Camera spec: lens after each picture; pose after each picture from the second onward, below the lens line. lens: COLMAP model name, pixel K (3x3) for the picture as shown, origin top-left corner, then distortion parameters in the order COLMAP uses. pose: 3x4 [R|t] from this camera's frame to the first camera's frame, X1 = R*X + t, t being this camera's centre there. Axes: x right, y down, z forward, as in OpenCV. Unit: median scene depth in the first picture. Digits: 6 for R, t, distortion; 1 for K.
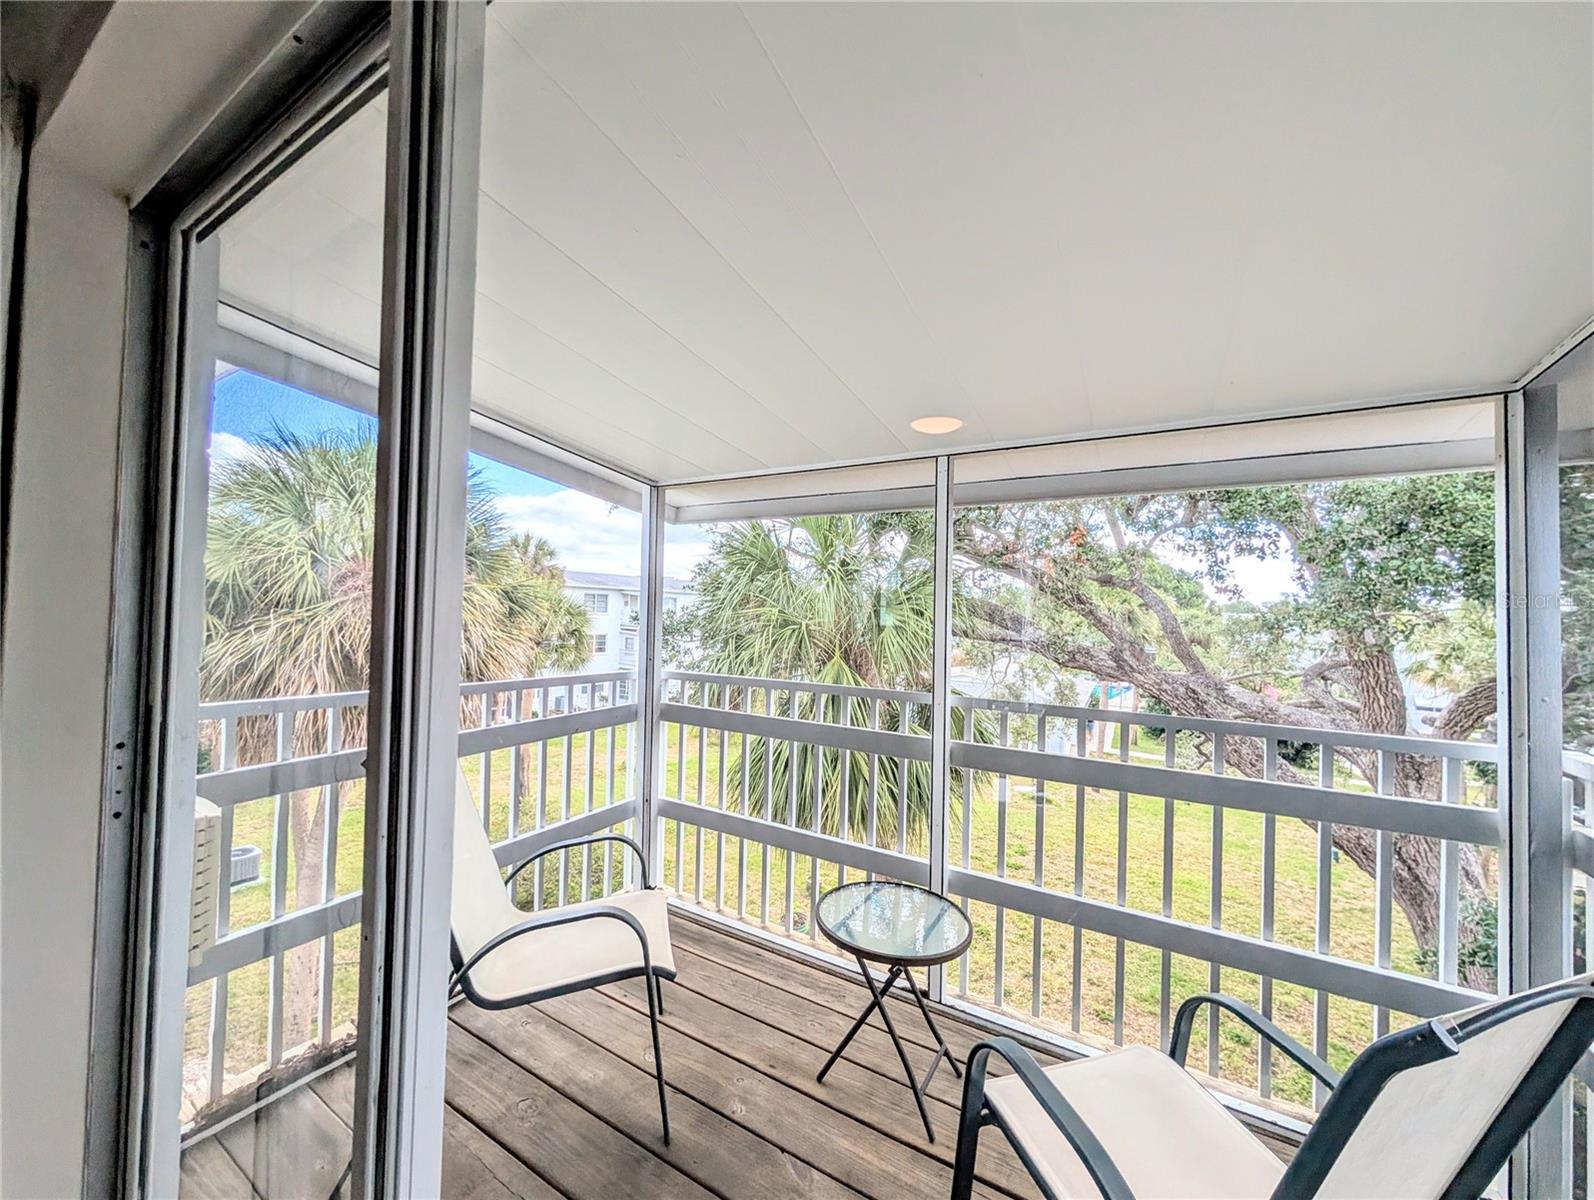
lens RADIAL K [[602.7, 0, 799.5], [0, 602.7, 599.4], [0, 0, 1]] dist [-0.000169, 0.000309]
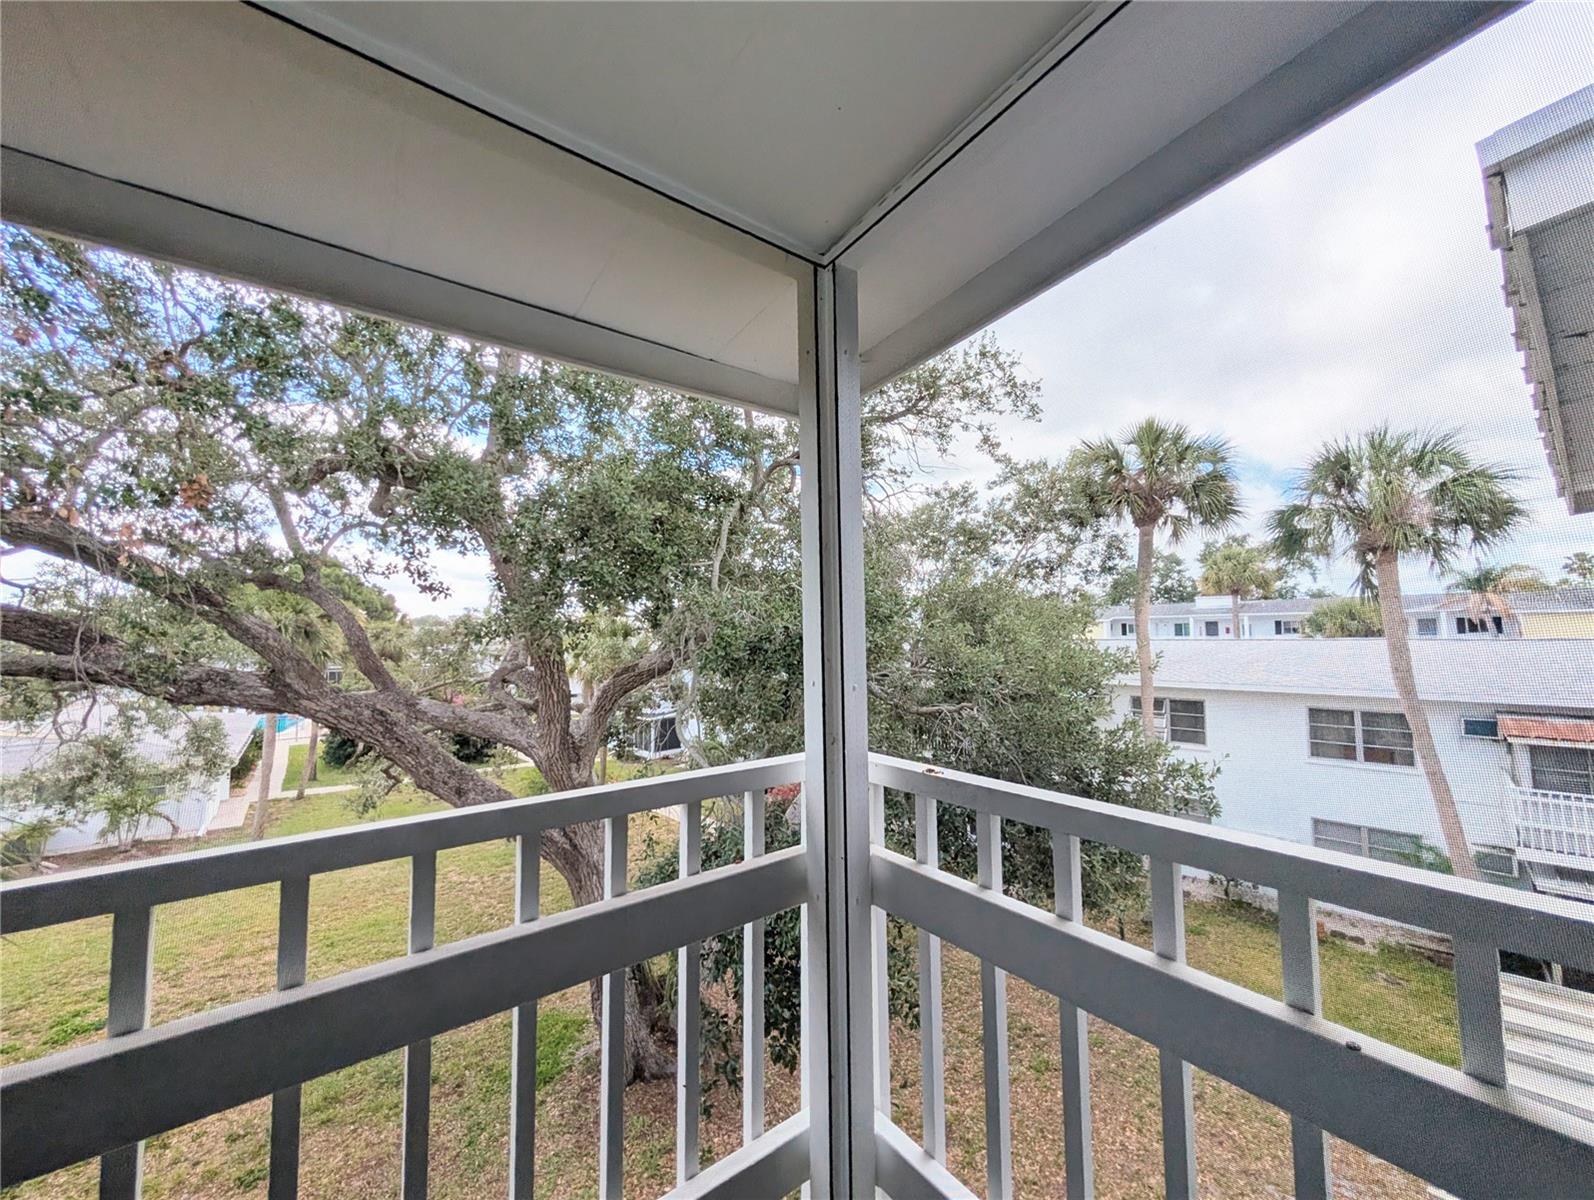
lens RADIAL K [[602.7, 0, 799.5], [0, 602.7, 599.4], [0, 0, 1]] dist [-0.000169, 0.000309]
pose [[0.379836, 0.024441, 0.924731, 0.061814], [-0.003007, 0.999678, -0.025187, 0.008820], [-0.925049, 0.006786, 0.379787, 0.092663]]
